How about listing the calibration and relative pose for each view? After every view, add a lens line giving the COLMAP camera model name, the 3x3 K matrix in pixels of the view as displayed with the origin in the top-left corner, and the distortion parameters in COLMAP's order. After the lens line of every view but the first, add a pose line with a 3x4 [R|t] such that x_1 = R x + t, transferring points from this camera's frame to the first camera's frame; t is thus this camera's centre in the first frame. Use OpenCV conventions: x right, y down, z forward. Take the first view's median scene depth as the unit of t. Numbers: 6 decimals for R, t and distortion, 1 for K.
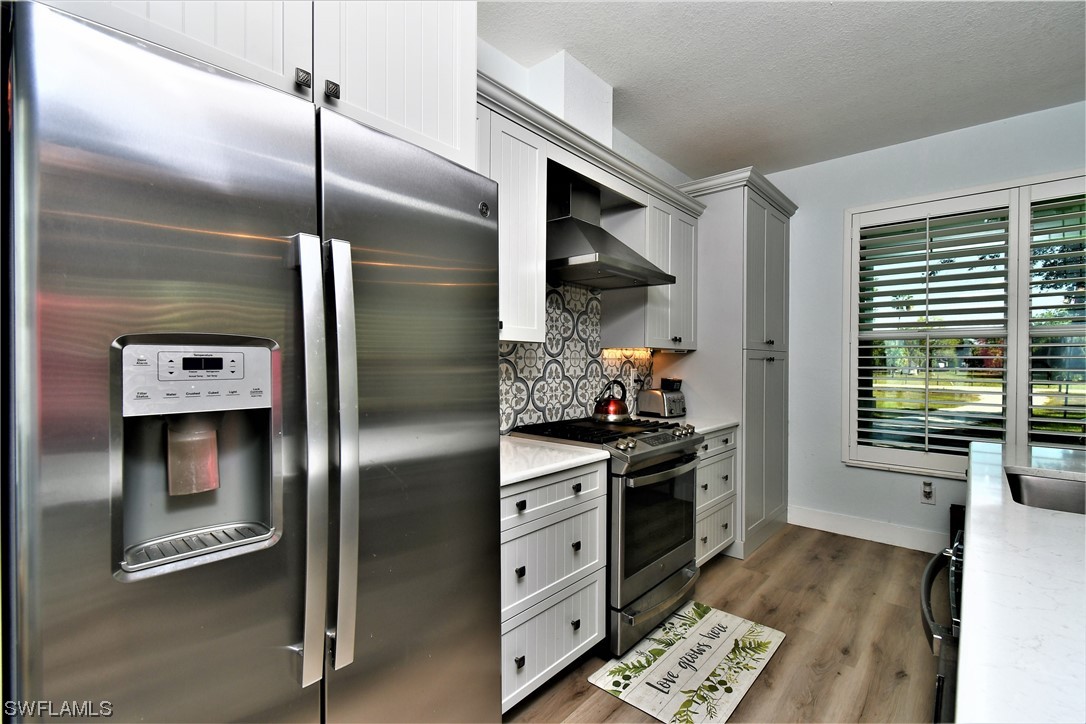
lens RADIAL K [[481.1, 0, 543.3], [0, 481.1, 366.3], [0, 0, 1]] dist [0.002180, -0.000131]
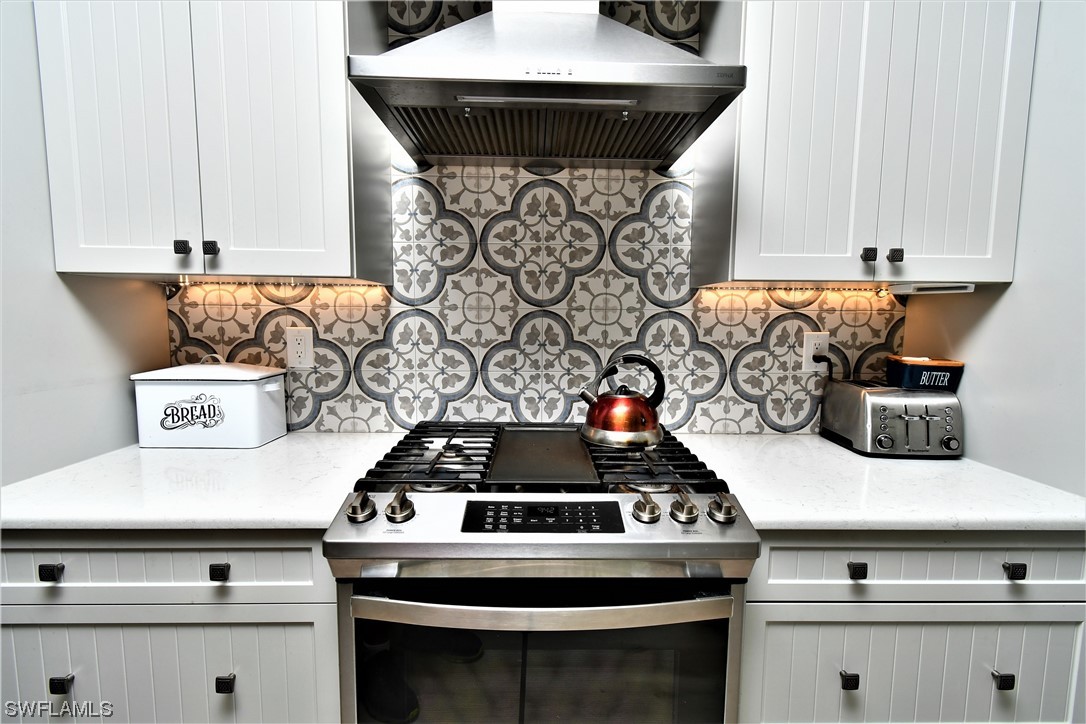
lens RADIAL K [[547.4, 0, 543.8], [0, 547.4, 371.9], [0, 0, 1]] dist [0.002904, 0.000093]
pose [[0.672629, 0.076413, -0.736024, 0.482032], [-0.011722, 0.995629, 0.092653, -0.002256], [0.739887, -0.053693, 0.670585, 0.571251]]
